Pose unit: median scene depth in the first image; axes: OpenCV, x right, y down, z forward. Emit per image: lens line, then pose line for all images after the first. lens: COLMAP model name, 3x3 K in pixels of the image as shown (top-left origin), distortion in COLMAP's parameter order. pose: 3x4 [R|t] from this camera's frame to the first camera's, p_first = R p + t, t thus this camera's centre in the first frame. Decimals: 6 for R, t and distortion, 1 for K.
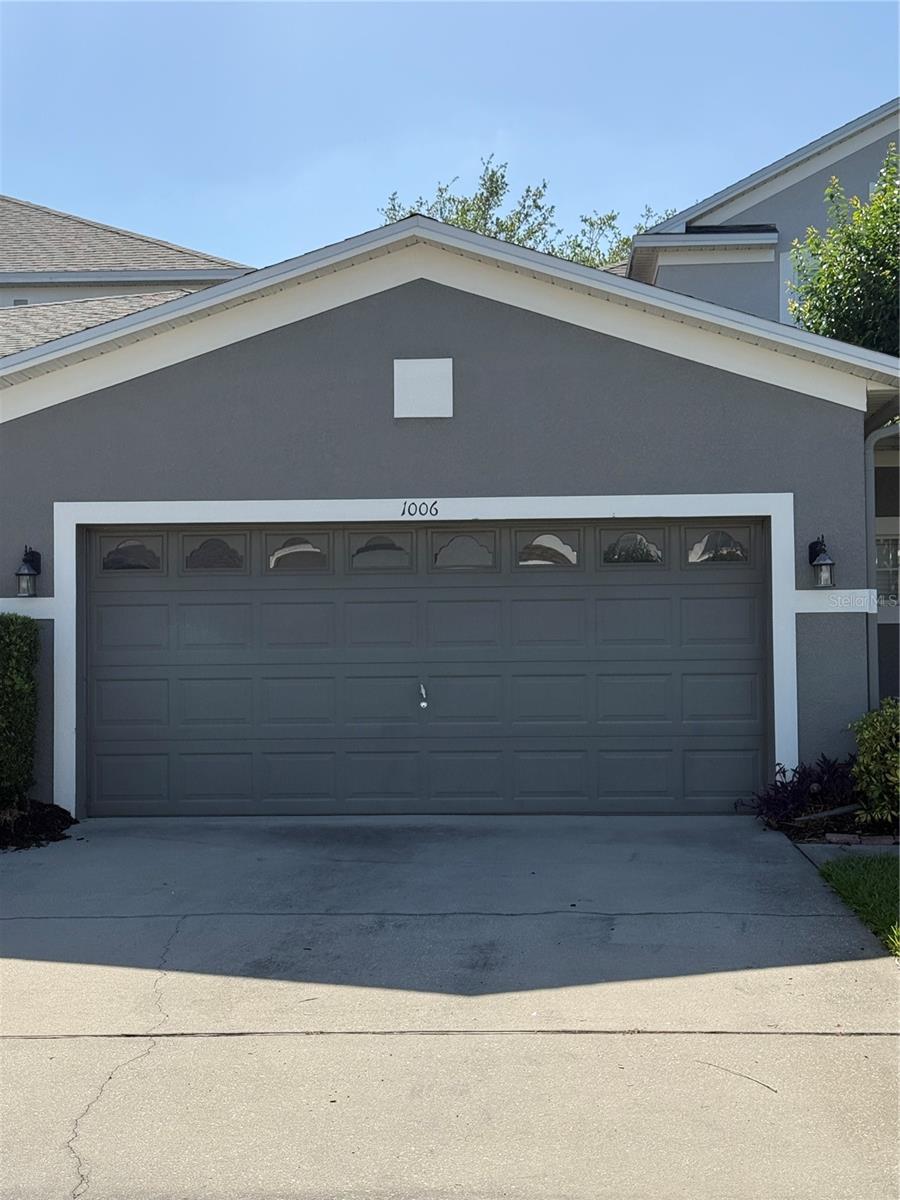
lens RADIAL K [[1692.4, 0, 450.0], [0, 1692.4, 600.0], [0, 0, 1]] dist [0.116859, 0.037886]
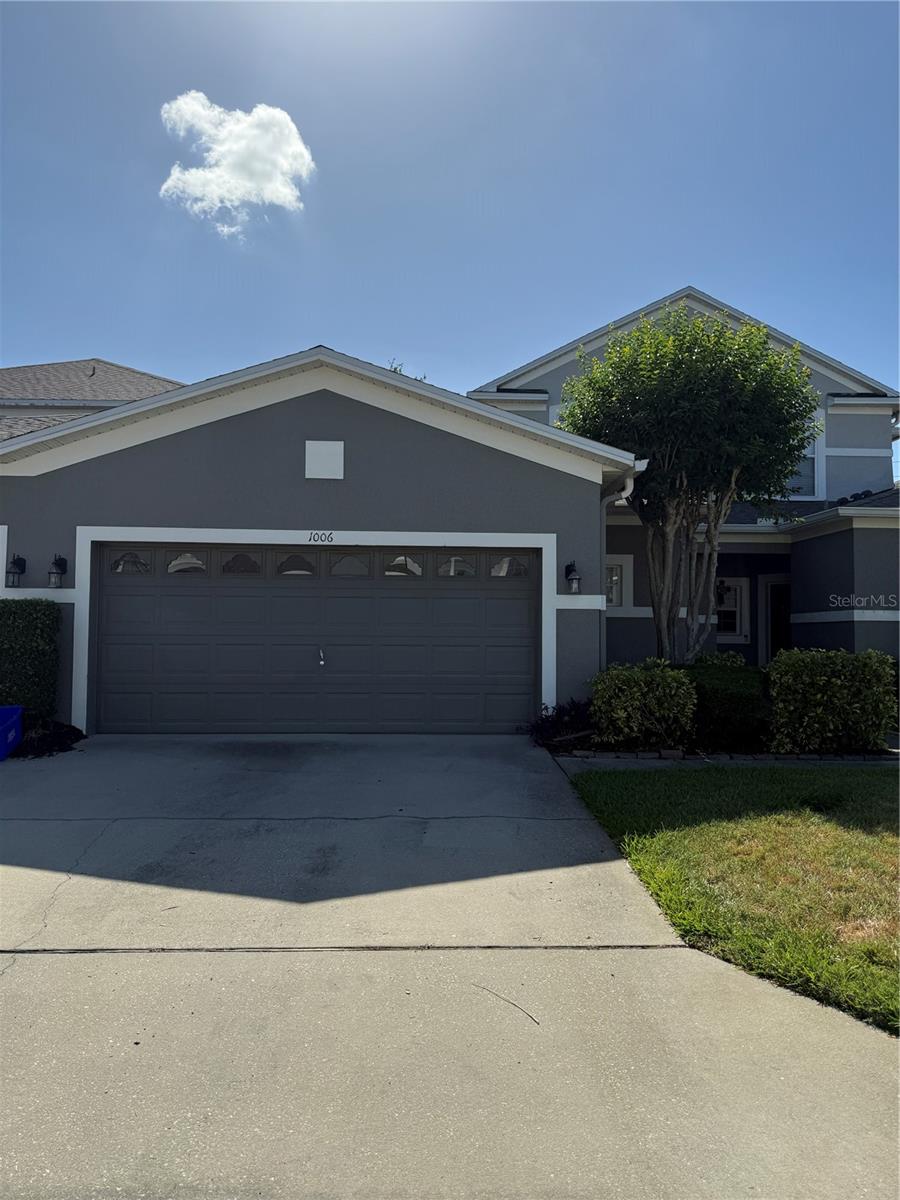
lens RADIAL K [[843.9, 0, 450.0], [0, 843.9, 600.0], [0, 0, 1]] dist [0.102469, -0.164795]
pose [[0.996533, 0.021135, 0.080468, 0.039974], [-0.020896, 0.999774, -0.003821, 0.004525], [-0.080530, 0.002126, 0.996750, 0.219322]]
